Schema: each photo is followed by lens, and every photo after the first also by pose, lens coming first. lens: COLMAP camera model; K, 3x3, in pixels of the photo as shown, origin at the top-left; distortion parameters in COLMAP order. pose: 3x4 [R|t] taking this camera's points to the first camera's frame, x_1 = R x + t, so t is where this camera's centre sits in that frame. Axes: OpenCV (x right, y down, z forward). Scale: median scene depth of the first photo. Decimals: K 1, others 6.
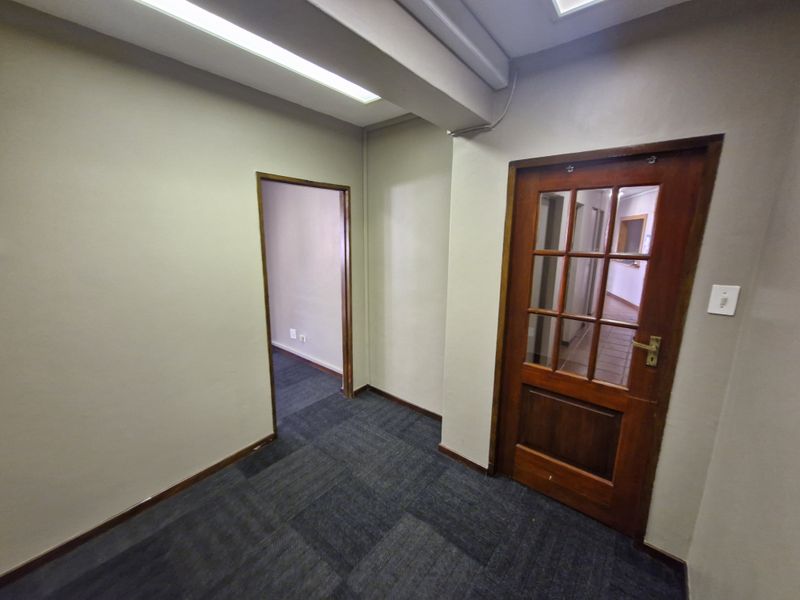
lens RADIAL K [[313.2, 0, 398.9], [0, 313.2, 300.5], [0, 0, 1]] dist [0.000521, -0.001023]
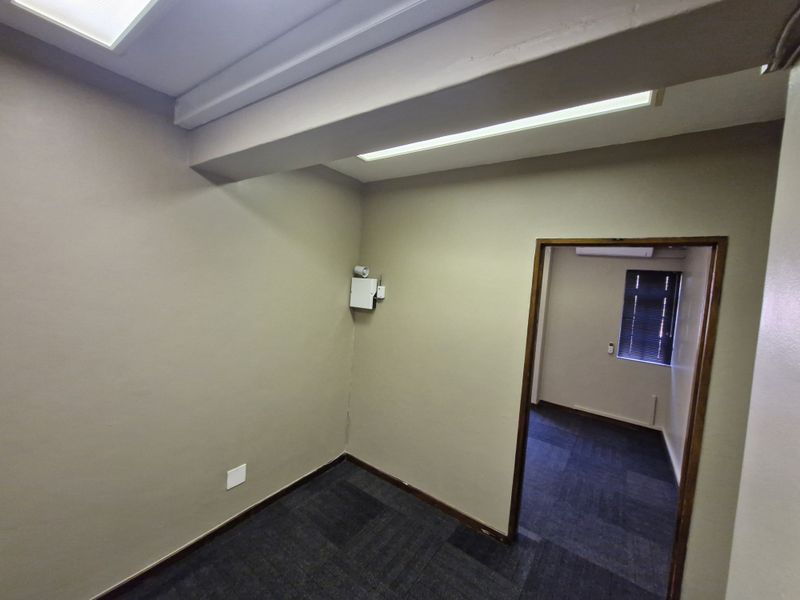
lens RADIAL K [[313.2, 0, 404.2], [0, 313.2, 296.8], [0, 0, 1]] dist [0.000521, -0.001023]
pose [[0.074121, 0.048344, -0.996077, 0.456814], [-0.284140, 0.958447, 0.025373, -0.154711], [0.955913, 0.281145, 0.084778, 0.588963]]
